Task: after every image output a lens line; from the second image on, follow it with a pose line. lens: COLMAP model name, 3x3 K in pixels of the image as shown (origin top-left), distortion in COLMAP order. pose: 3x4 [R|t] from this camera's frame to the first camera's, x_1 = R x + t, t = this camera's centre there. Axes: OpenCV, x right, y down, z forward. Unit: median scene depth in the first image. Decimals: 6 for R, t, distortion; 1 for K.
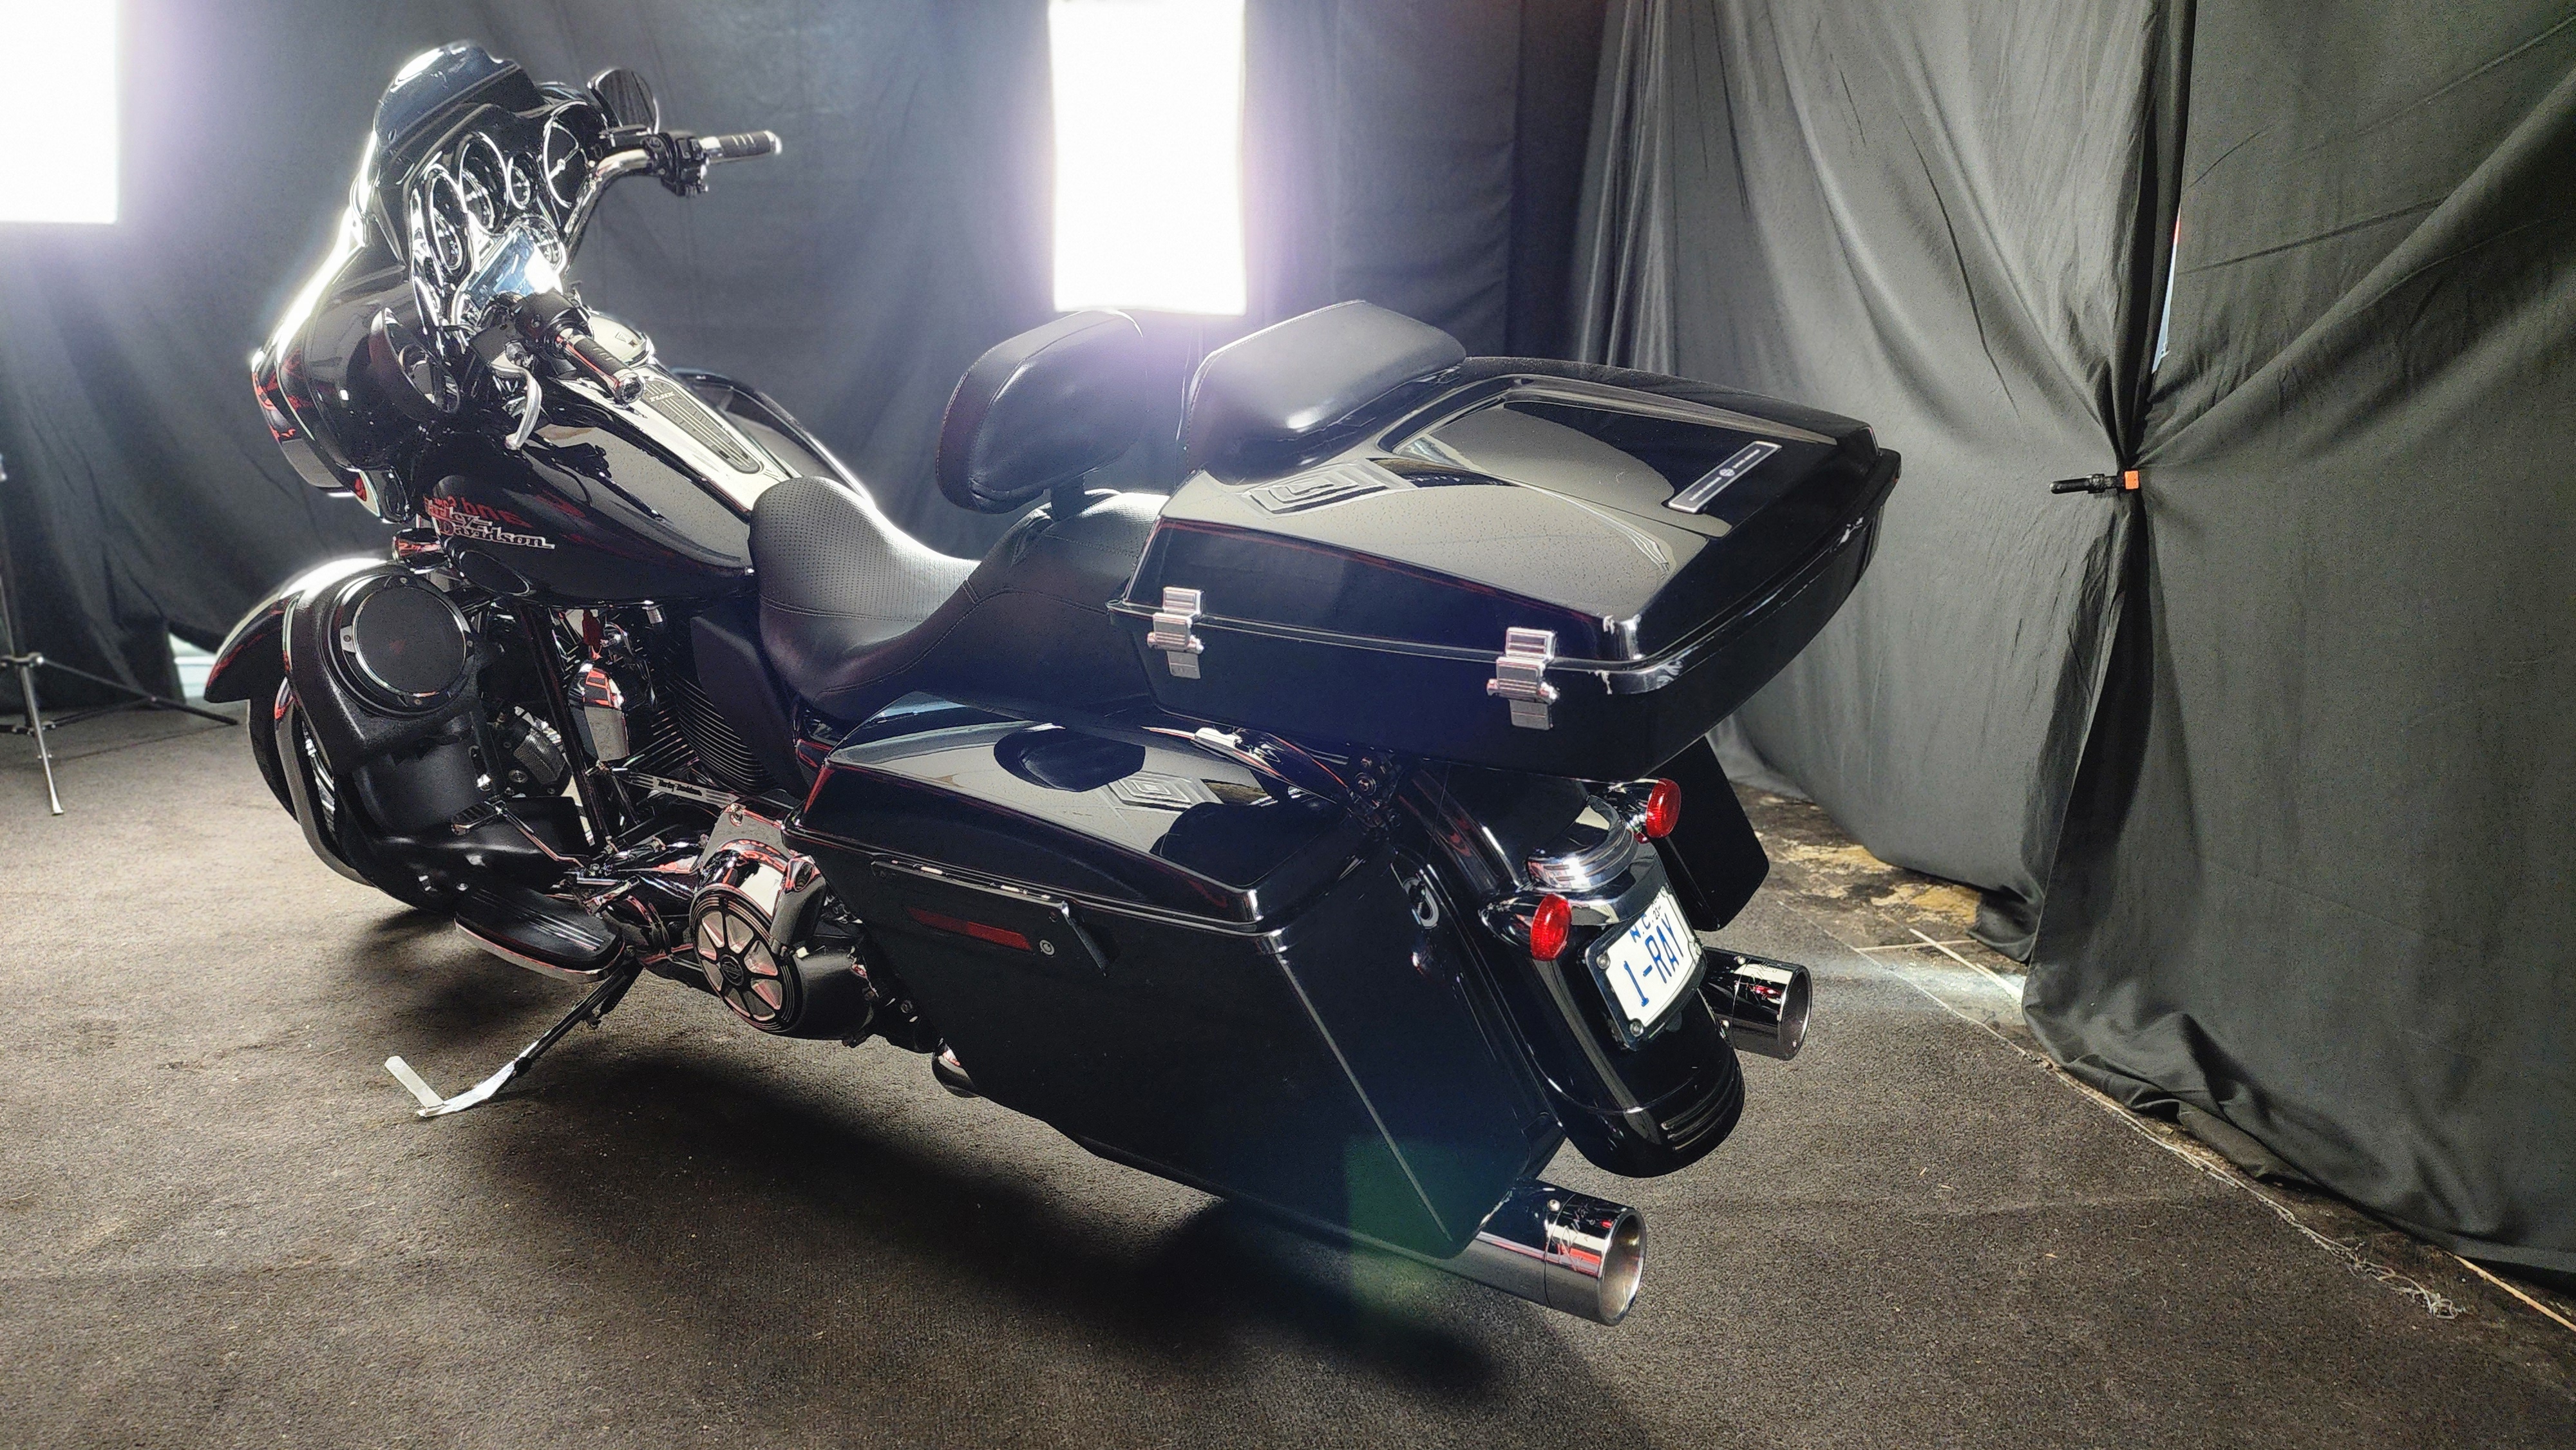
lens RADIAL K [[1704.6, 0, 1272.9], [0, 1704.6, 726.3], [0, 0, 1]] dist [0.057391, -0.043774]
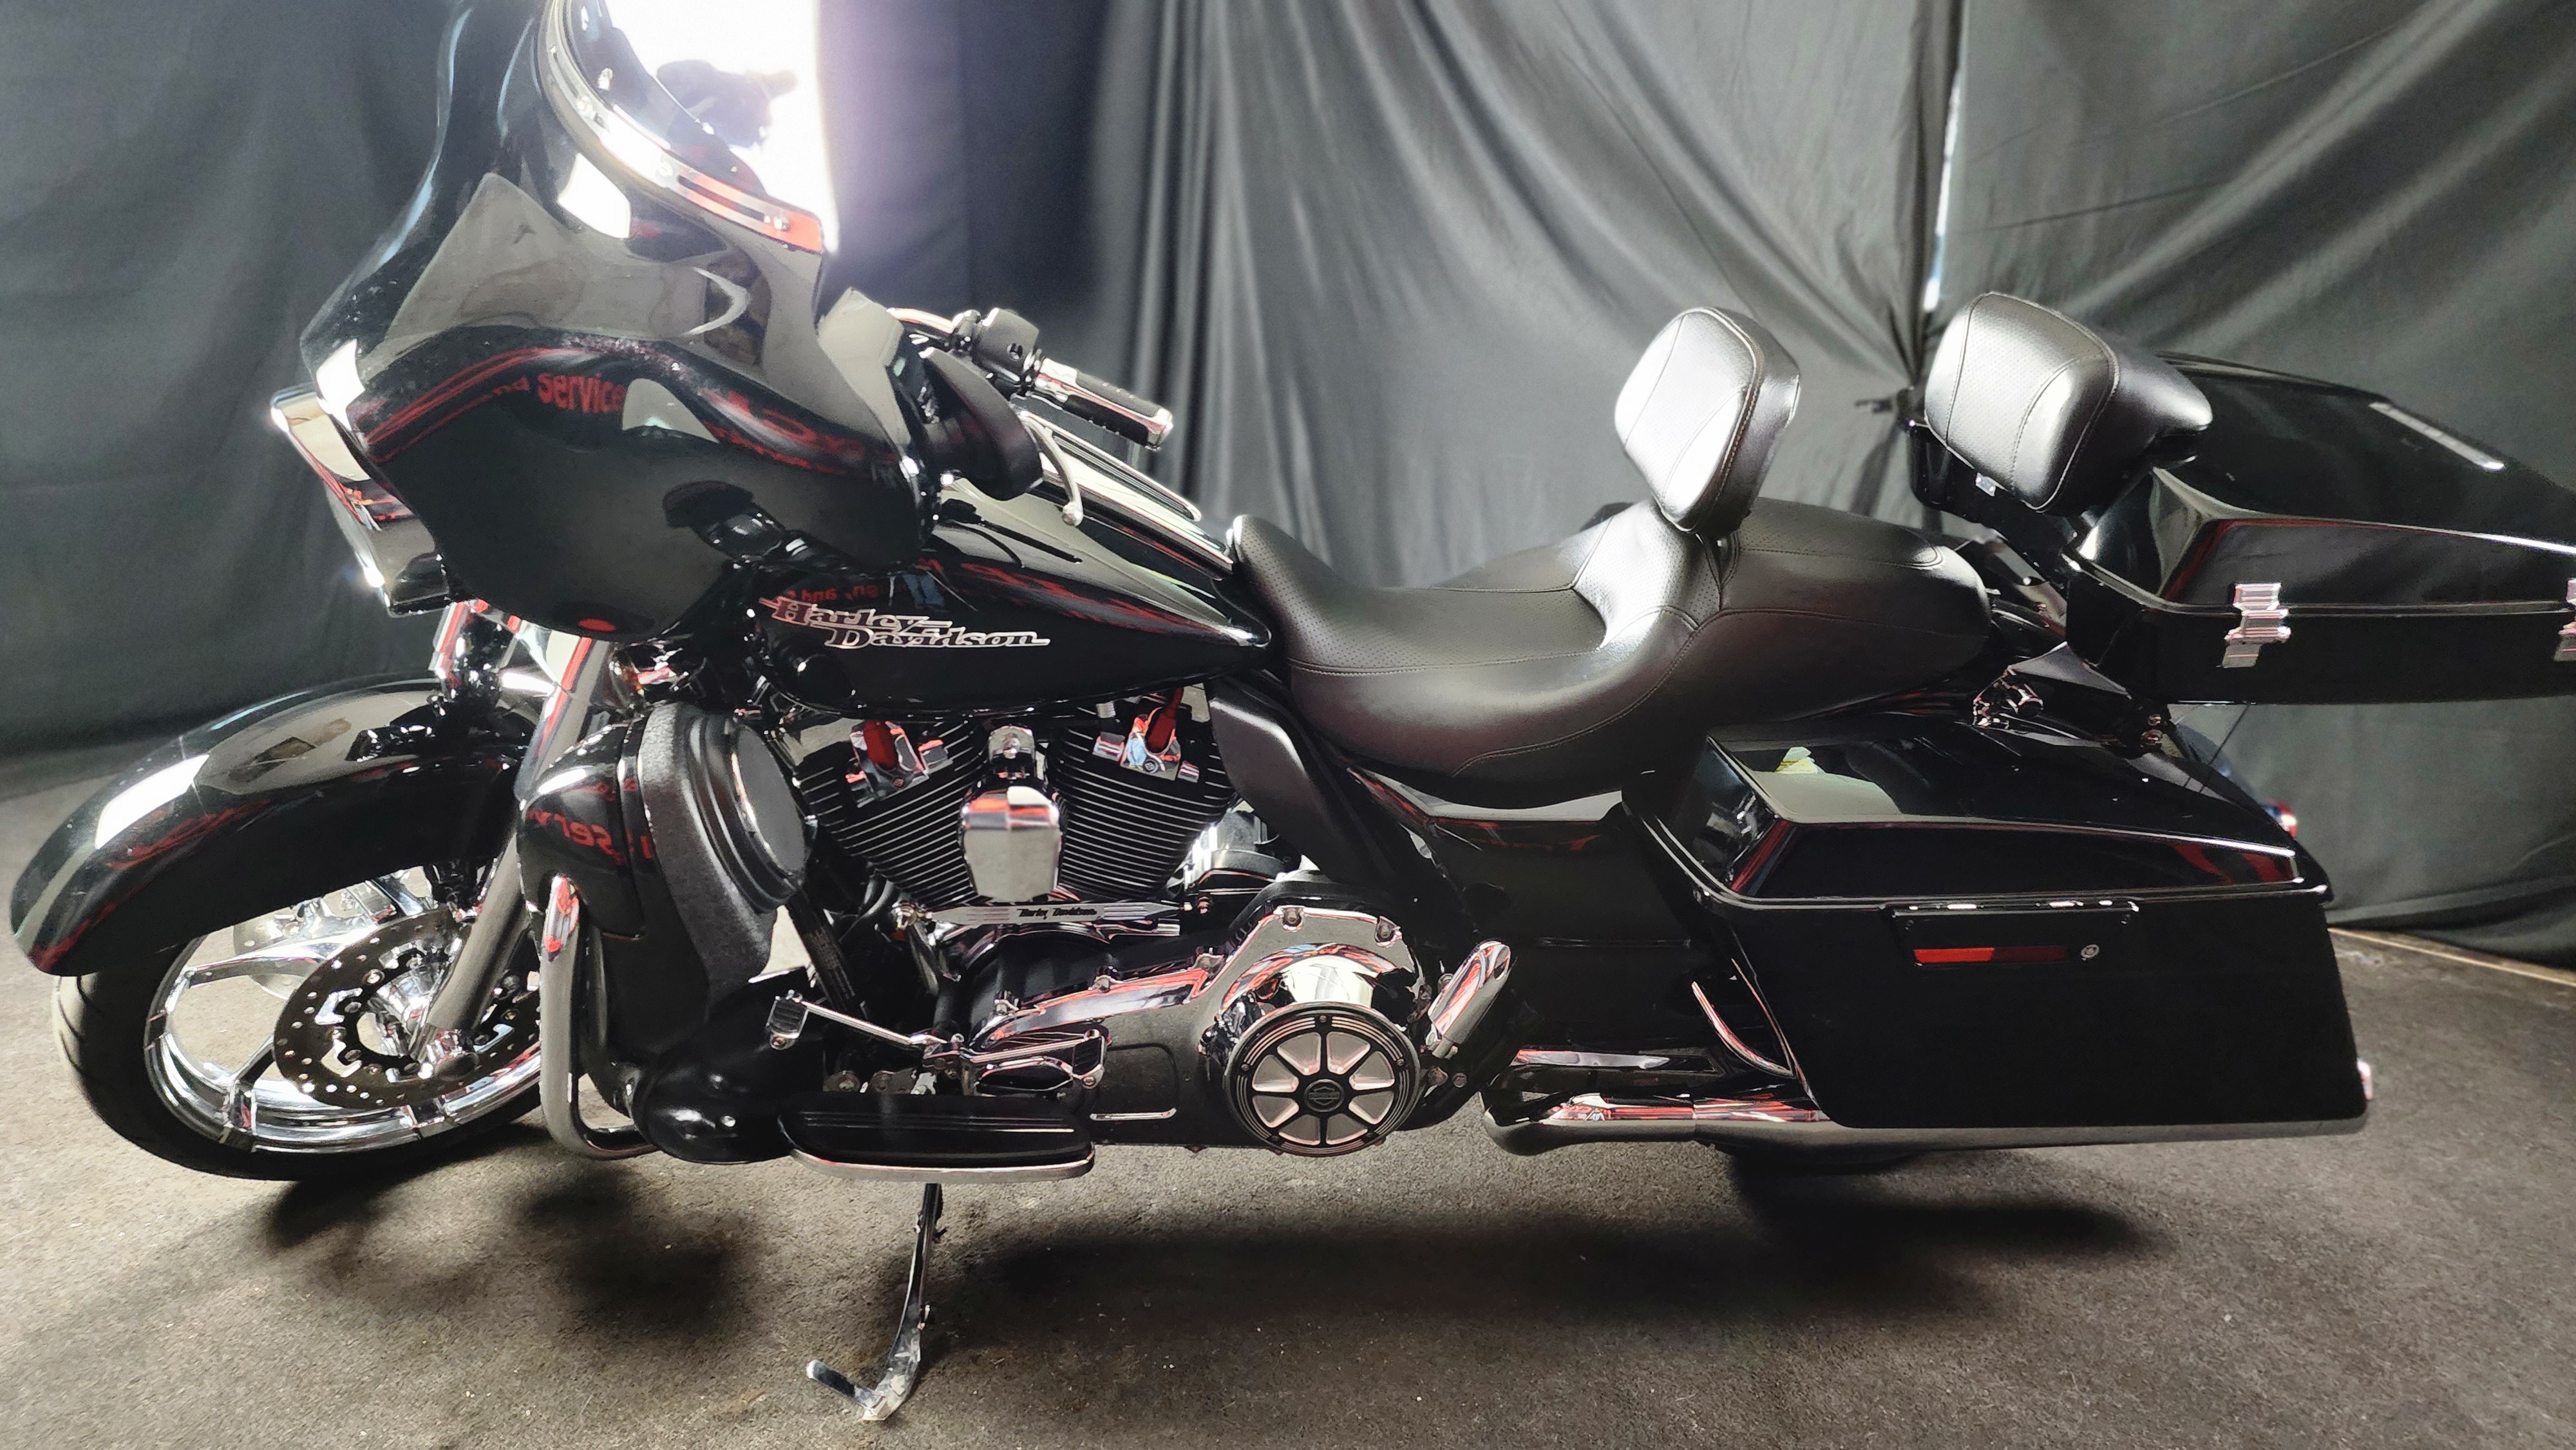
lens RADIAL K [[1704.6, 0, 1272.9], [0, 1704.6, 726.3], [0, 0, 1]] dist [0.057391, -0.043774]
pose [[0.807333, -0.179374, 0.562173, -0.731008], [0.147962, 0.983780, 0.101410, -0.122244], [-0.571245, 0.001308, 0.820779, 0.287502]]
